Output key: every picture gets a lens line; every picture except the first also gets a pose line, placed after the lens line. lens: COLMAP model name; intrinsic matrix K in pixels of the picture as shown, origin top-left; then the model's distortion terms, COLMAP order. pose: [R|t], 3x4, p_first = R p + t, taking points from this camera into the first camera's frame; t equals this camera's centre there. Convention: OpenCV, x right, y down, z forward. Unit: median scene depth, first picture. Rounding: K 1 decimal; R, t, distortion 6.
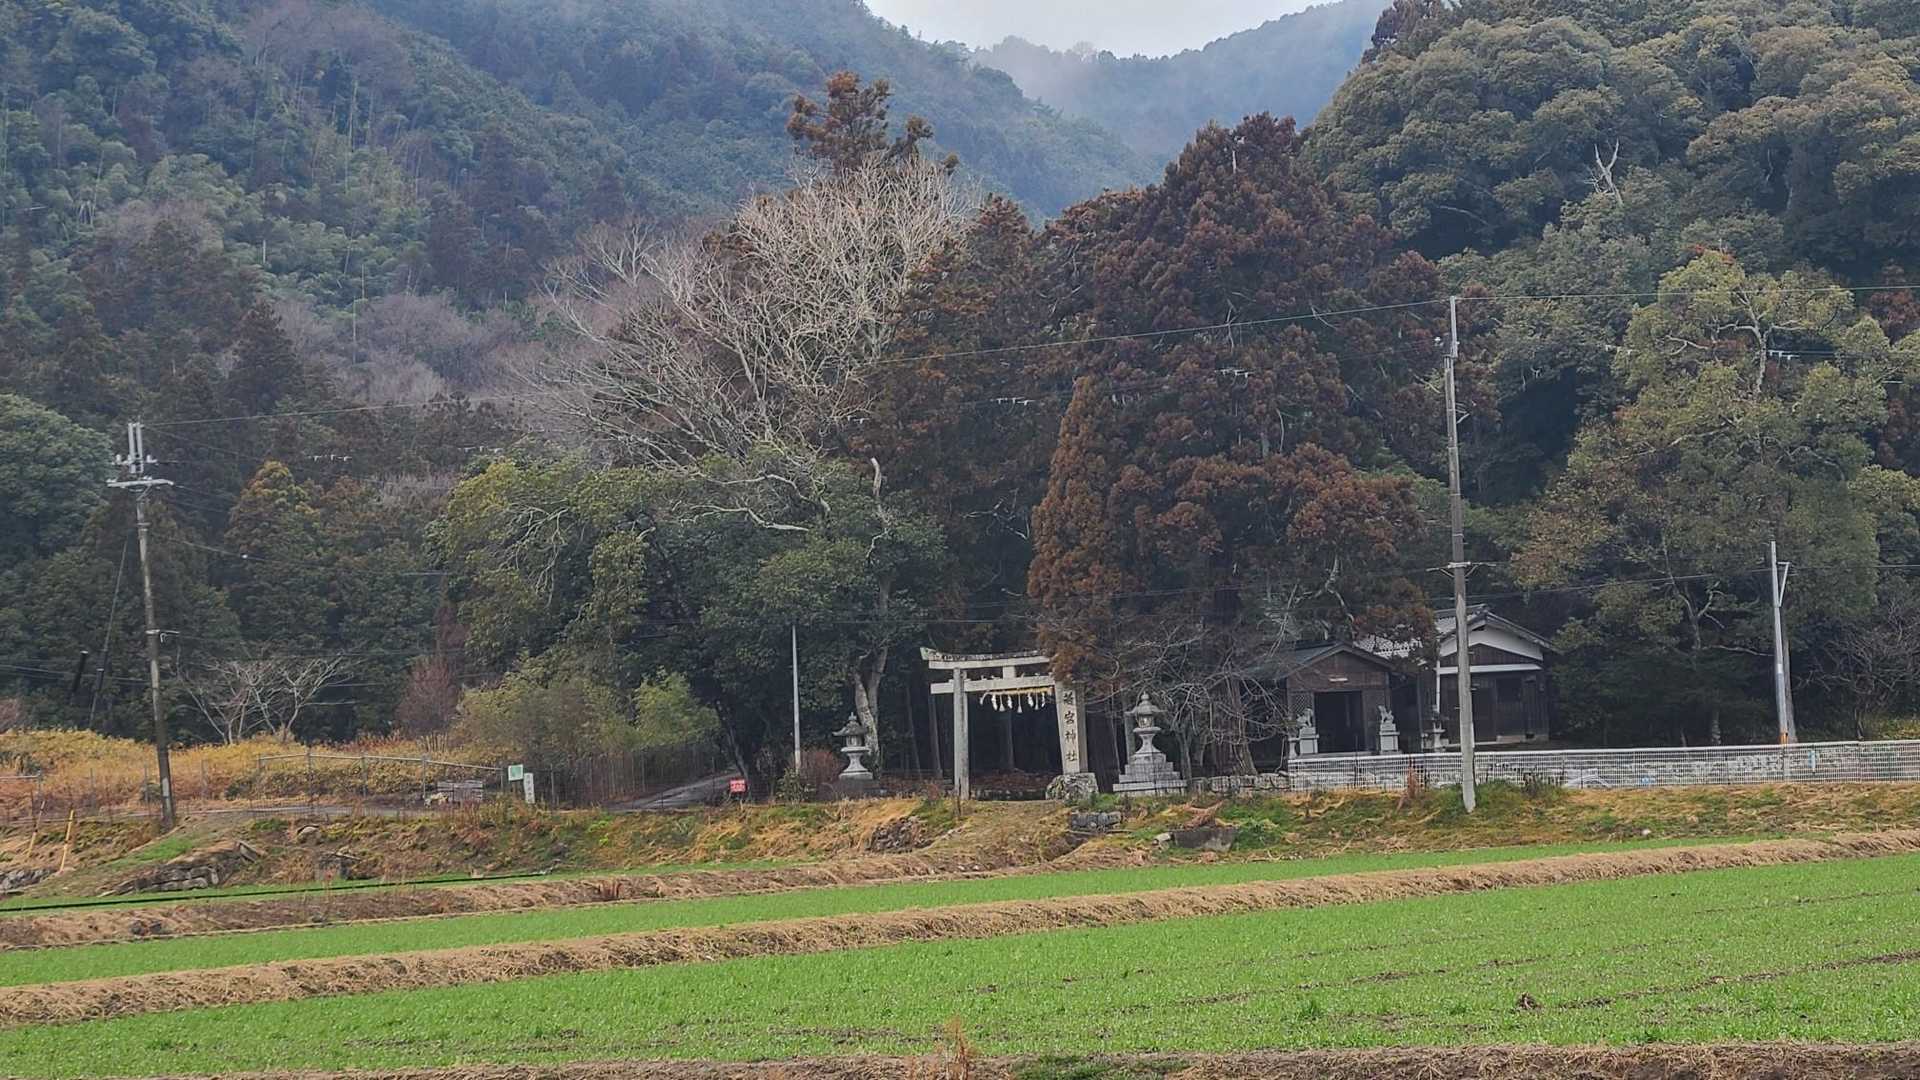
lens RADIAL K [[1499.7, 0, 960.9], [0, 1499.7, 548.3], [0, 0, 1]] dist [-0.002724, 0.060526]
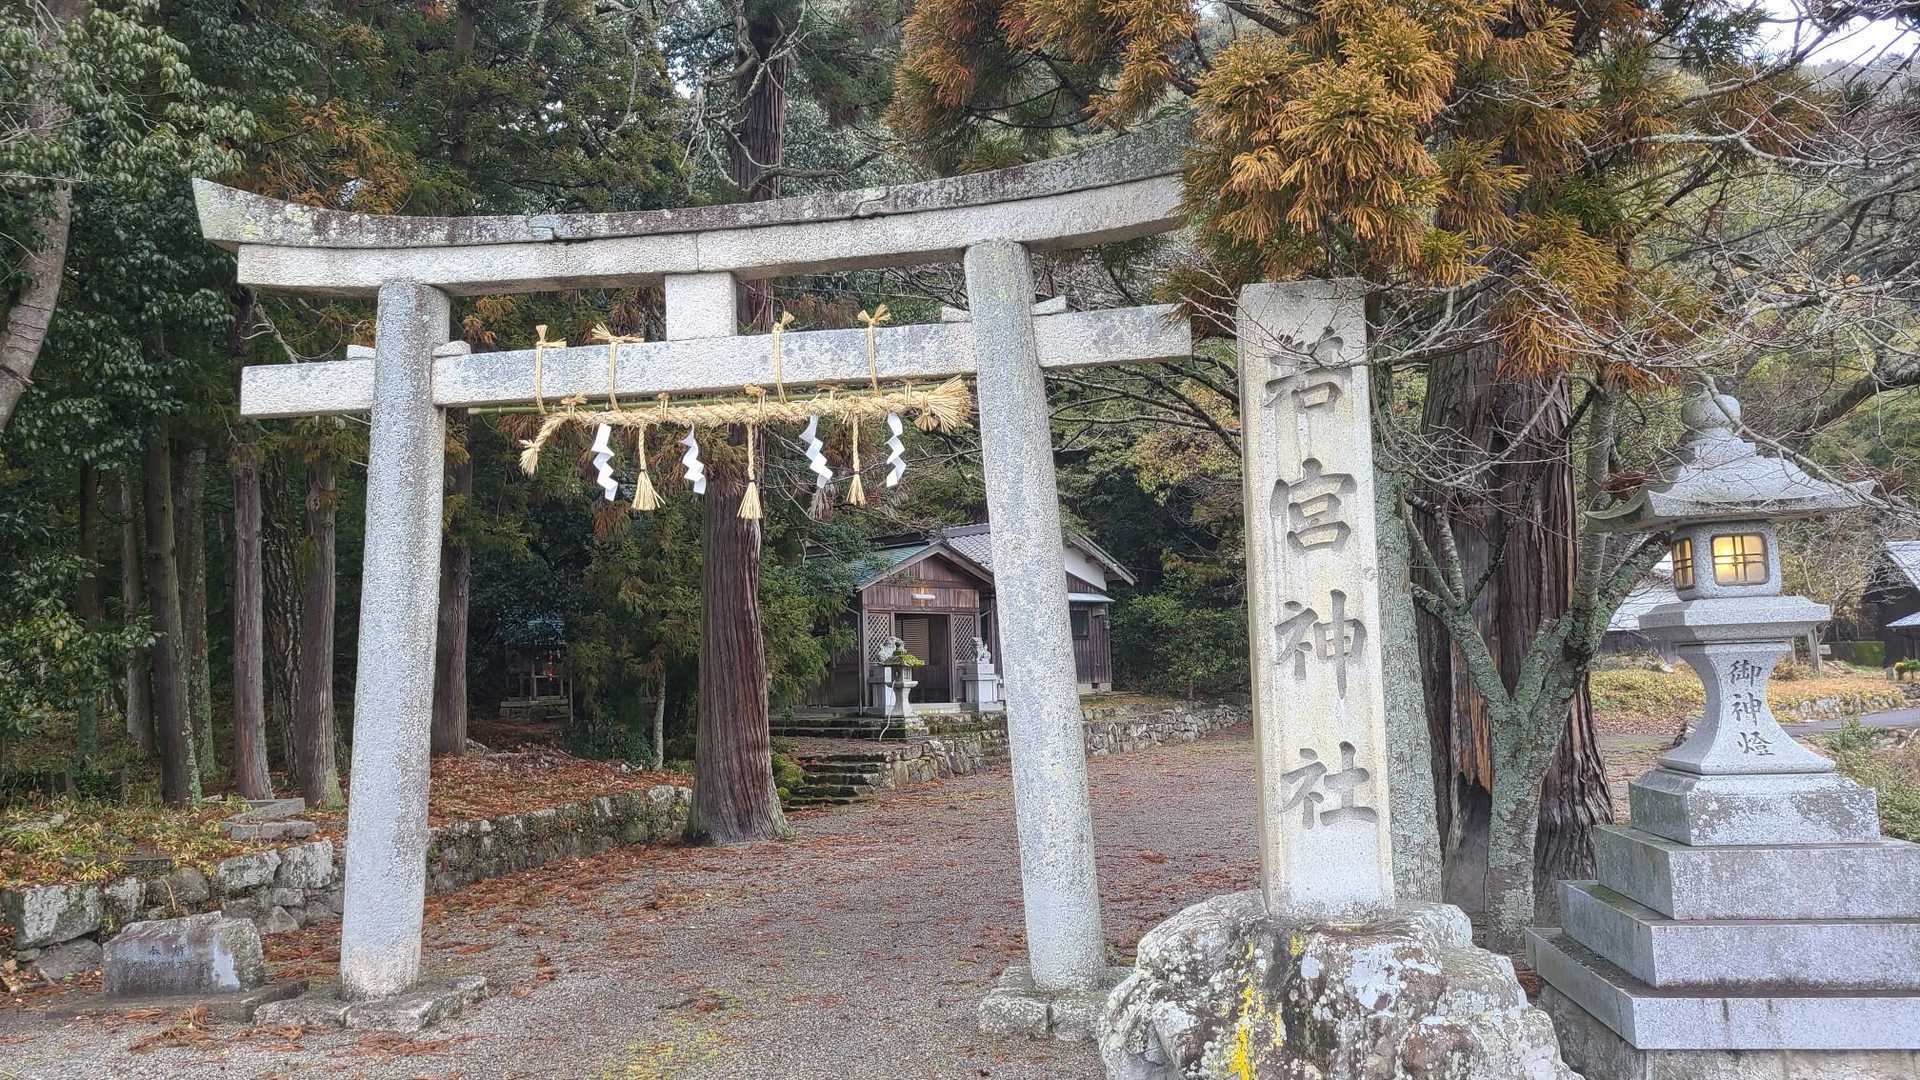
lens RADIAL K [[1499.7, 0, 960.9], [0, 1499.7, 548.3], [0, 0, 1]] dist [-0.002724, 0.060526]
pose [[0.913893, 0.059450, 0.401579, -0.012137], [-0.074719, 0.996952, 0.022452, 0.105060], [-0.399020, -0.050524, 0.915549, 0.799759]]
